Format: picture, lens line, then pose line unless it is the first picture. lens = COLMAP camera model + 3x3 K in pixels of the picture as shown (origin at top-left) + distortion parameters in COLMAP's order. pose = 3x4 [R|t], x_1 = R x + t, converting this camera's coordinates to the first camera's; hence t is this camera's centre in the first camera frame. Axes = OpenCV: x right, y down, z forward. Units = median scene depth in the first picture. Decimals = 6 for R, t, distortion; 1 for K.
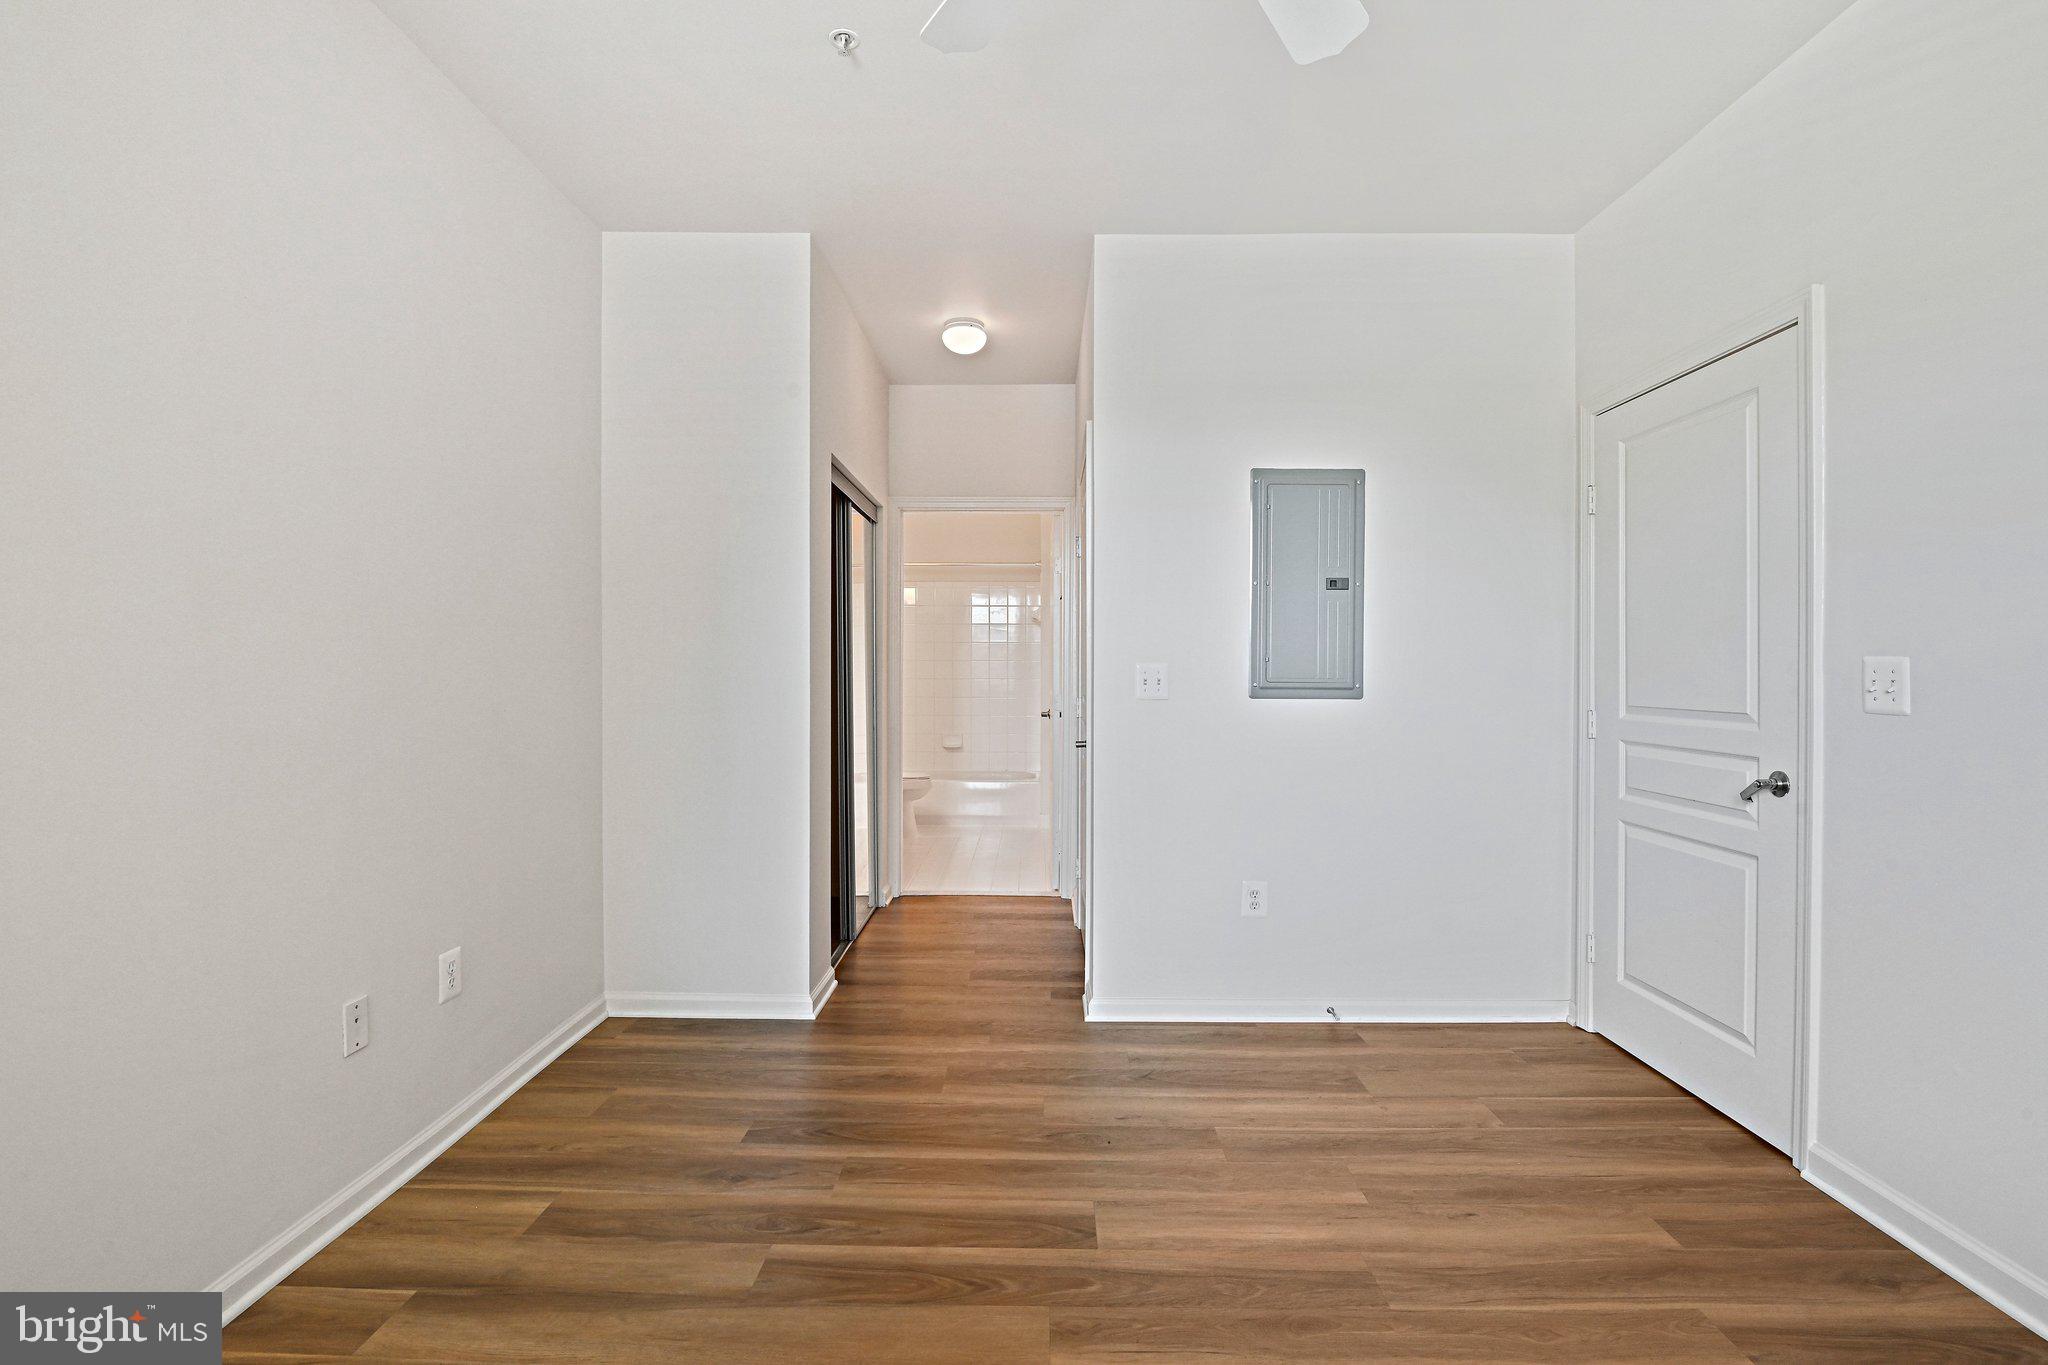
lens RADIAL K [[952.2, 0, 1025.0], [0, 952.2, 671.6], [0, 0, 1]] dist [-0.012335, -0.005718]
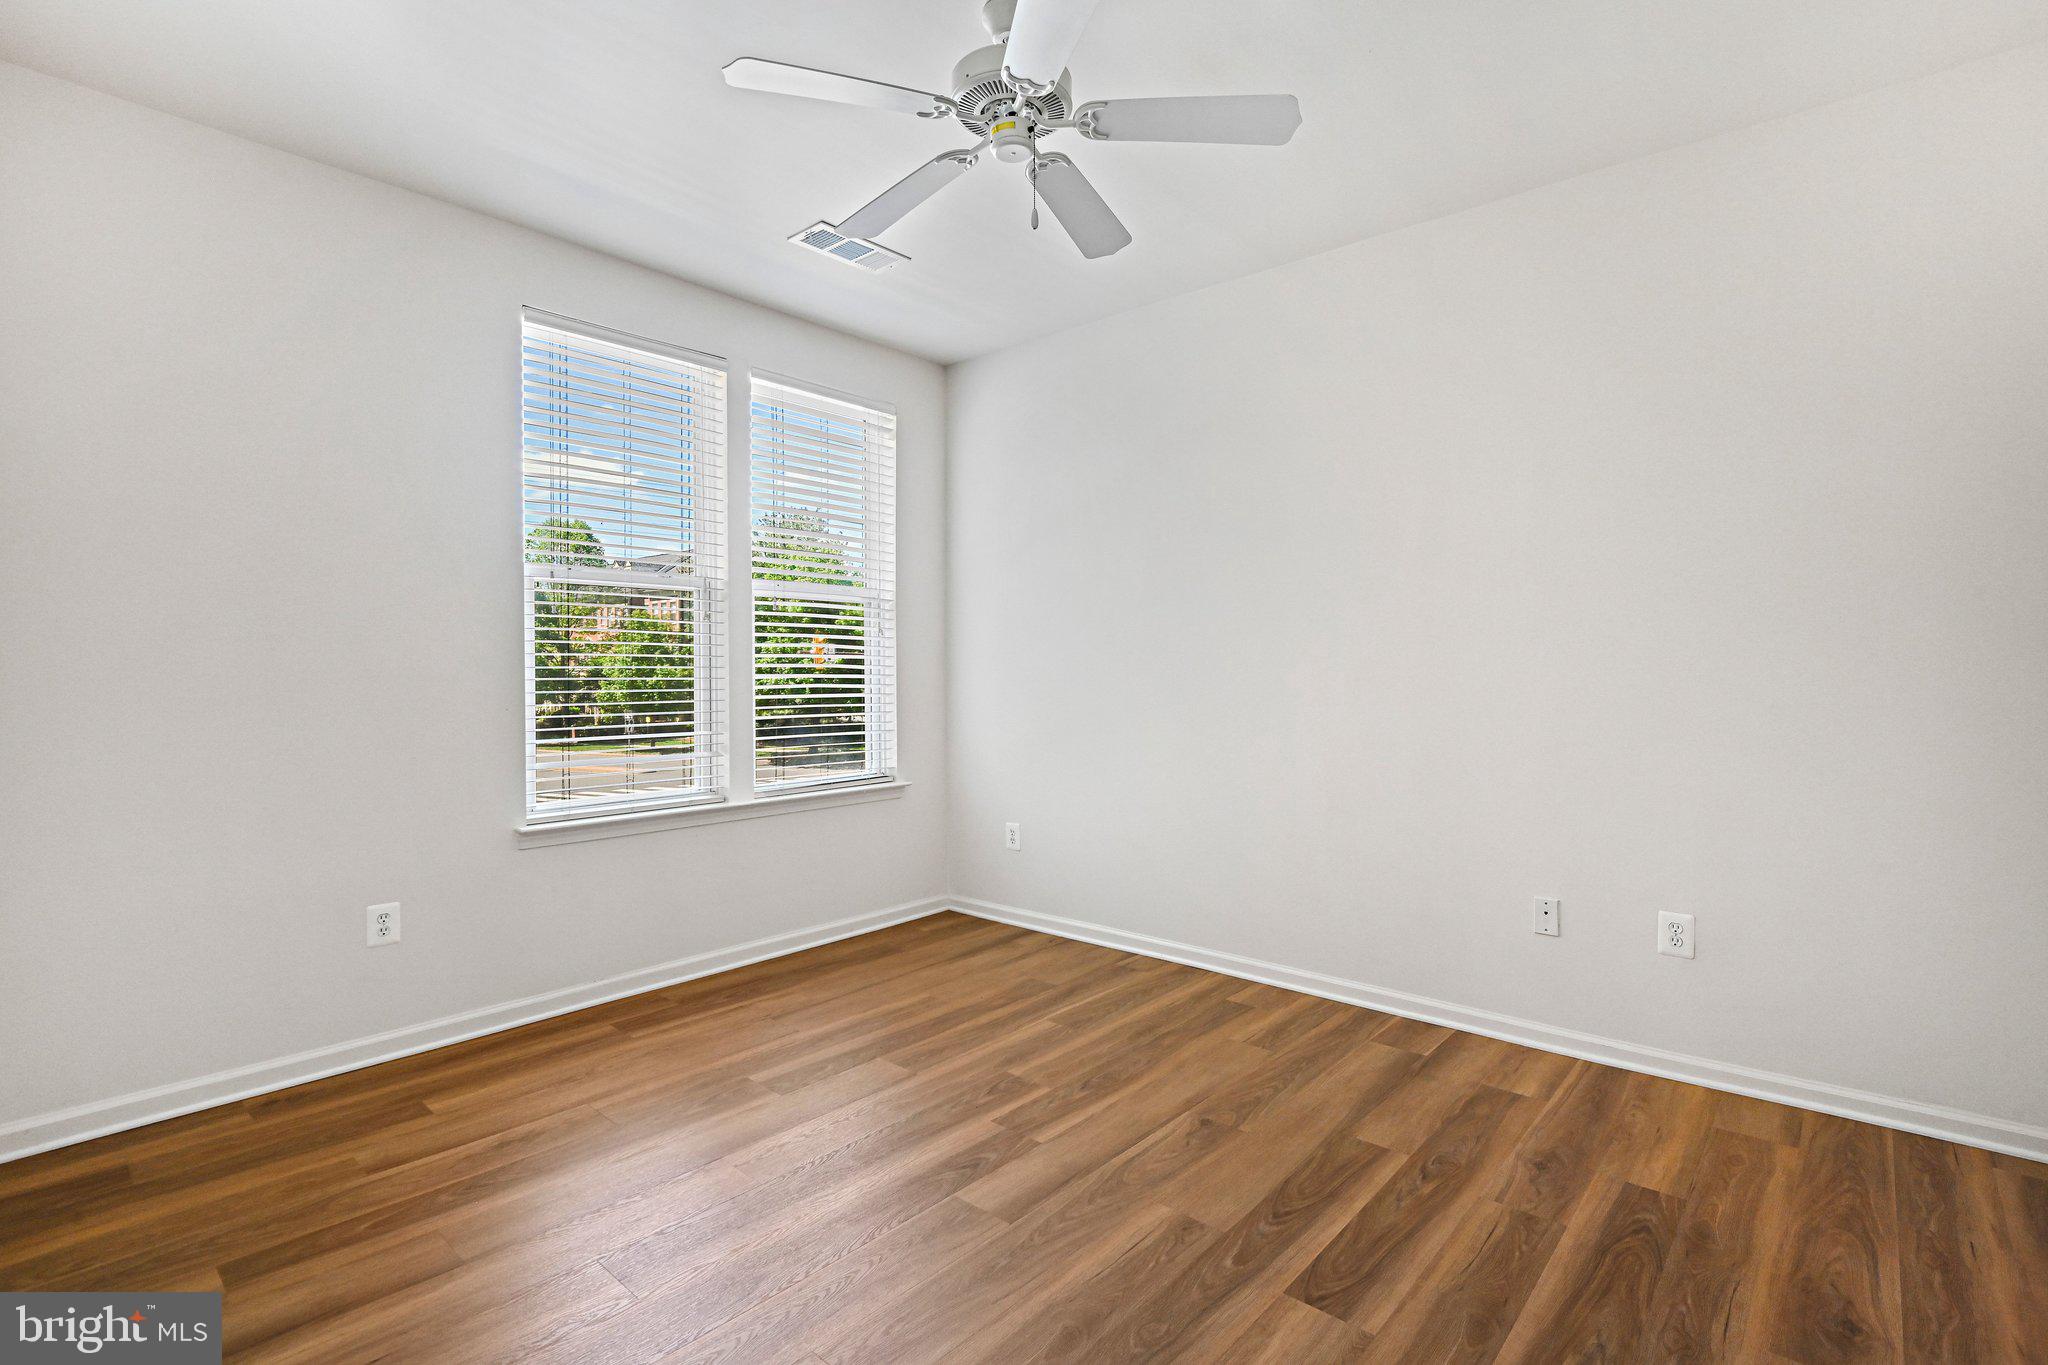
lens RADIAL K [[952.2, 0, 1029.3], [0, 952.2, 672.2], [0, 0, 1]] dist [-0.012335, -0.005718]
pose [[-0.646757, 0.003361, -0.762689, 0.698485], [-0.001325, 0.999984, 0.005530, 0.000348], [0.762695, 0.004587, -0.646742, 1.047925]]
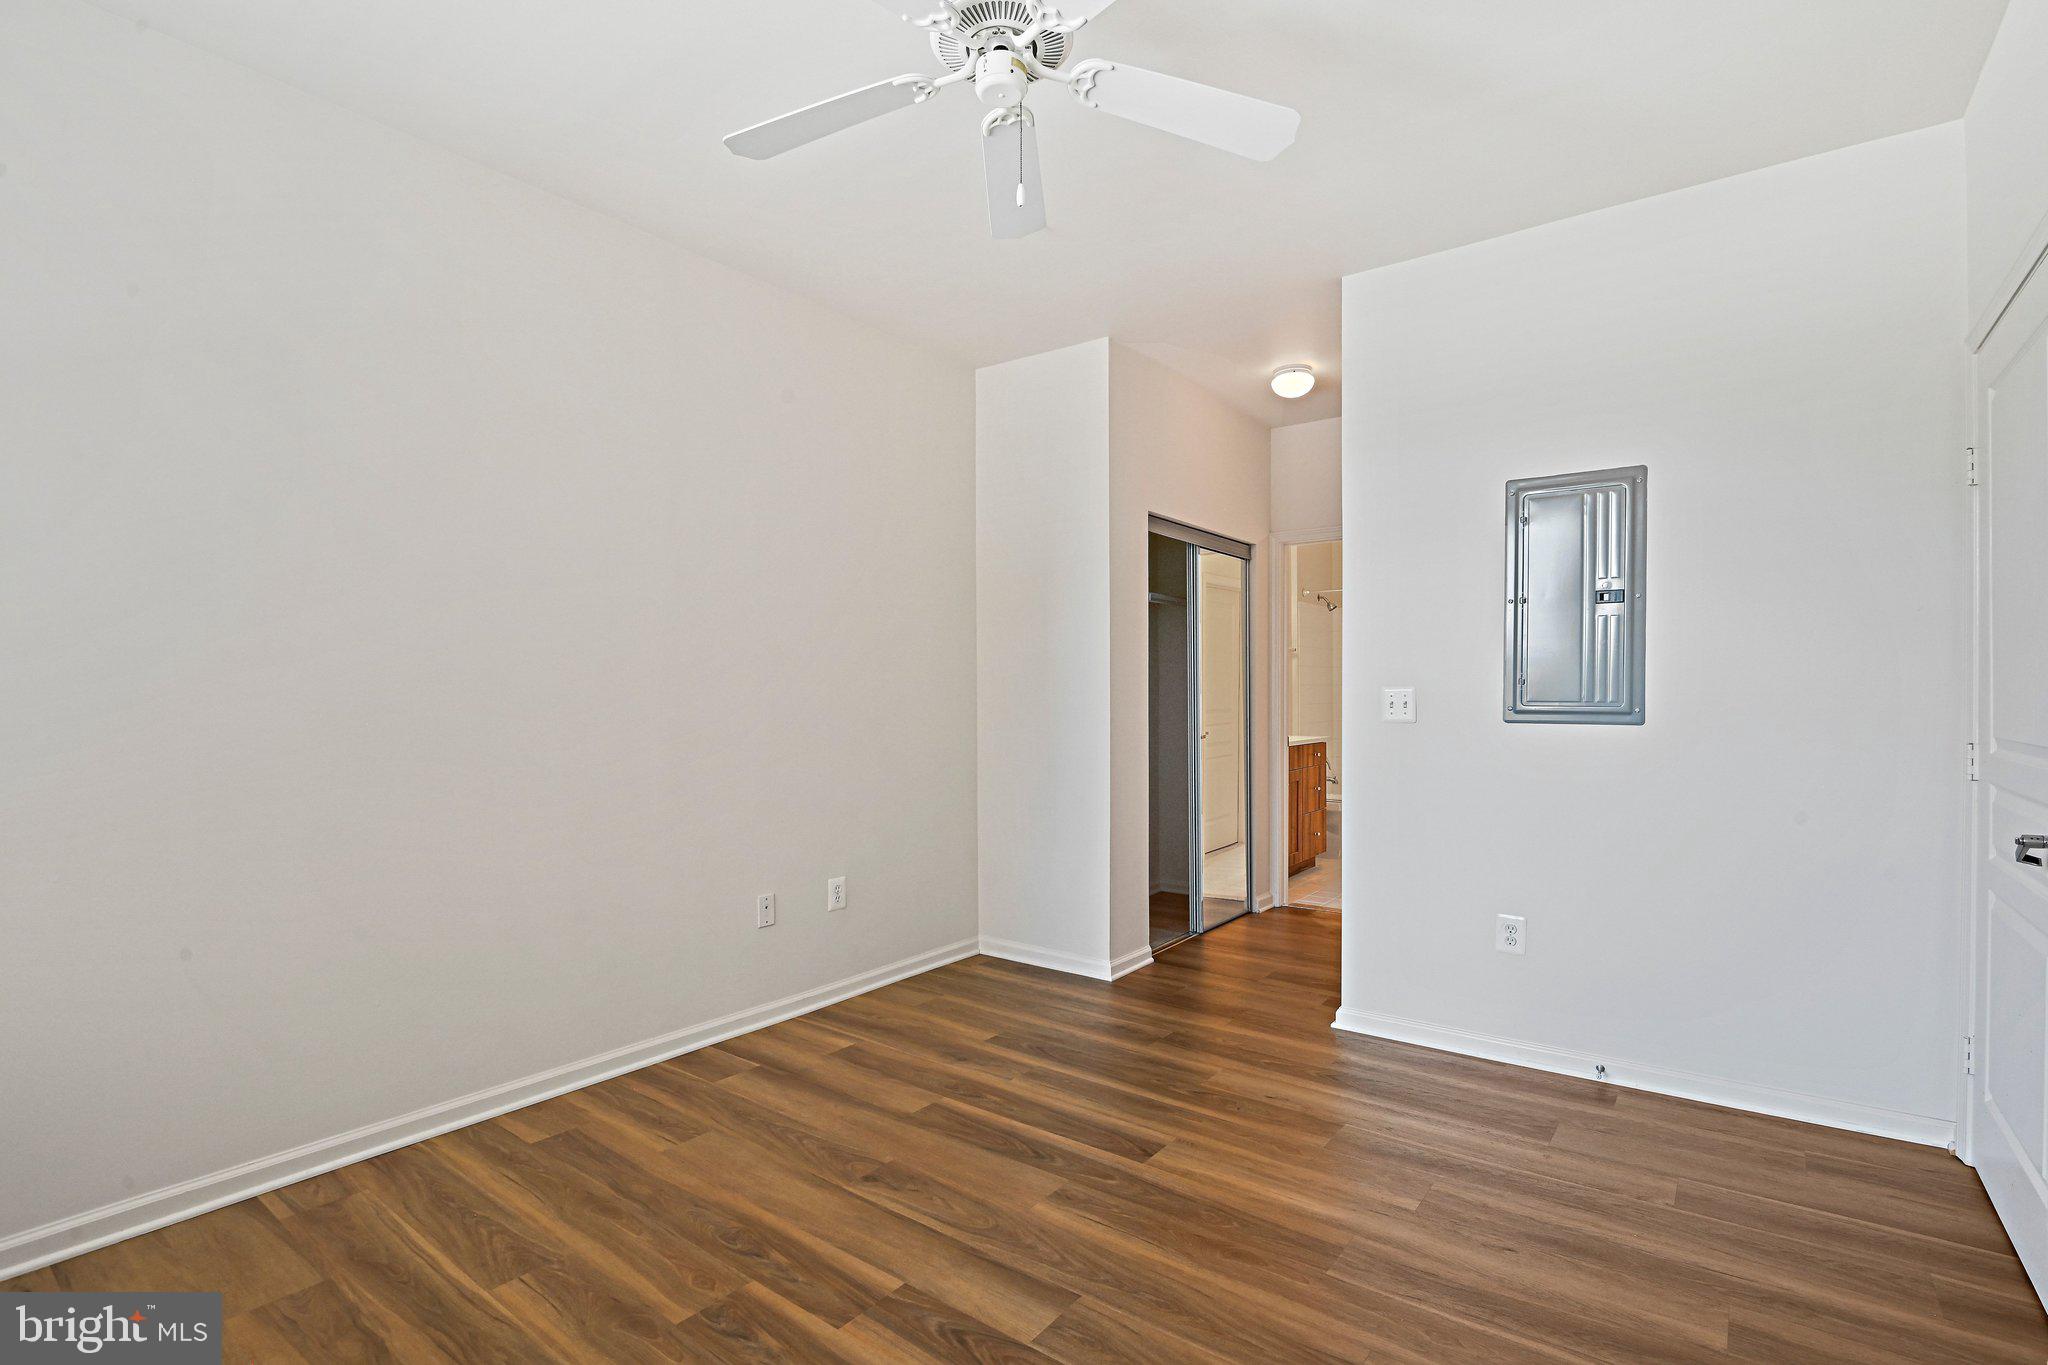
lens RADIAL K [[952.2, 0, 1023.5], [0, 952.2, 701.7], [0, 0, 1]] dist [-0.012335, -0.005718]
pose [[0.807423, -0.000059, -0.589973, 0.506457], [0.002401, 0.999992, 0.003186, 0.003459], [0.589968, -0.003989, 0.807417, -0.064020]]
